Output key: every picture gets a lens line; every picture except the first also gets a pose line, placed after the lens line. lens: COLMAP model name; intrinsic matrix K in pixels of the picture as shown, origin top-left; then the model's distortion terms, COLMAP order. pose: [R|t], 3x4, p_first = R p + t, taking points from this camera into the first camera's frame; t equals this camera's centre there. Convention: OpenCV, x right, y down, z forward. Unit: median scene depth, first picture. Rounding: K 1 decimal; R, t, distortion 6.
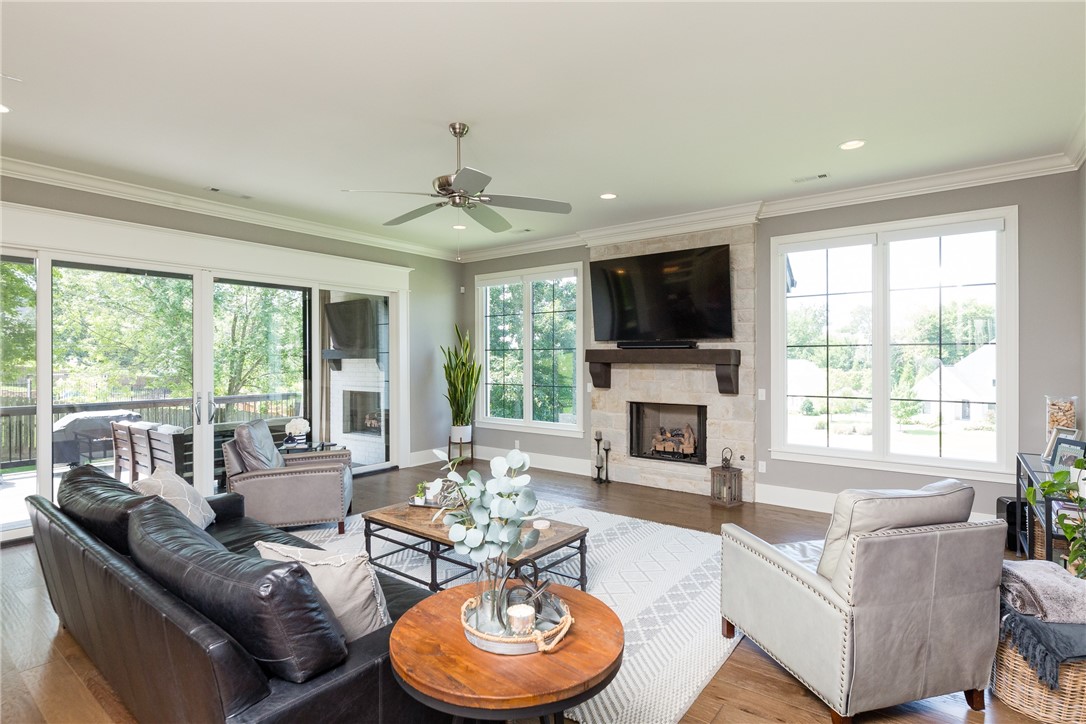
lens RADIAL K [[543.7, 0, 543.0], [0, 543.7, 362.0], [0, 0, 1]] dist [0.000503, -0.000021]
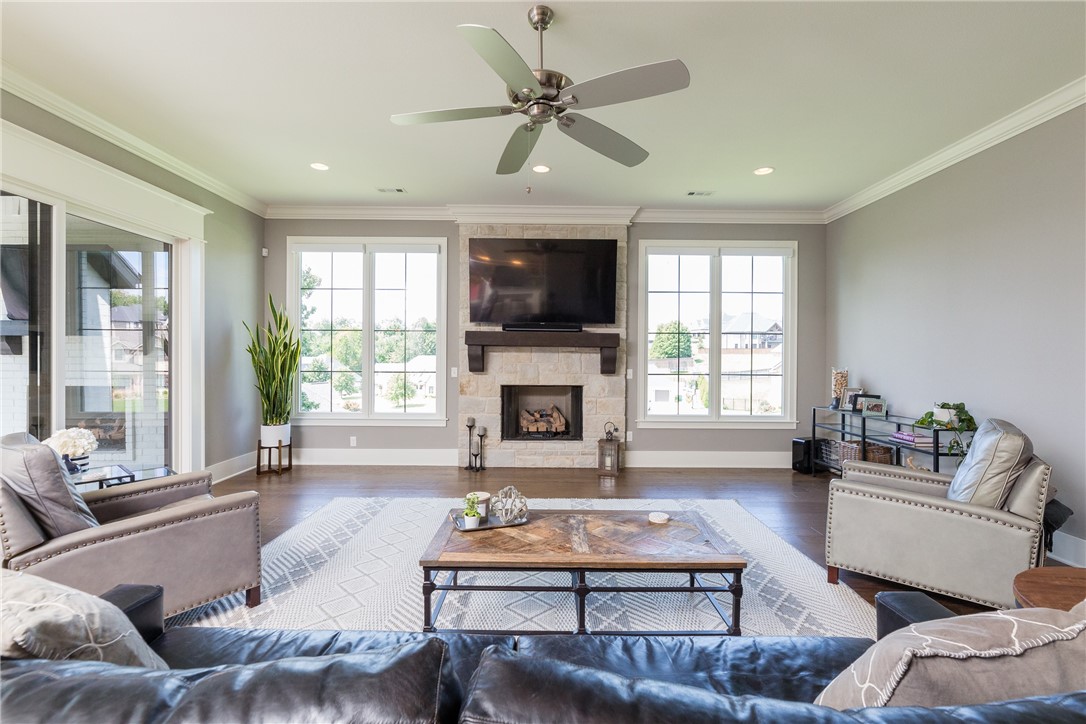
lens RADIAL K [[473.5, 0, 543.0], [0, 473.5, 362.0], [0, 0, 1]] dist [0.002324, 0.000210]
pose [[0.790162, -0.000508, 0.612898, -0.334317], [-0.004126, 0.999973, 0.006148, 0.026188], [-0.612884, -0.007387, 0.790138, 0.287177]]
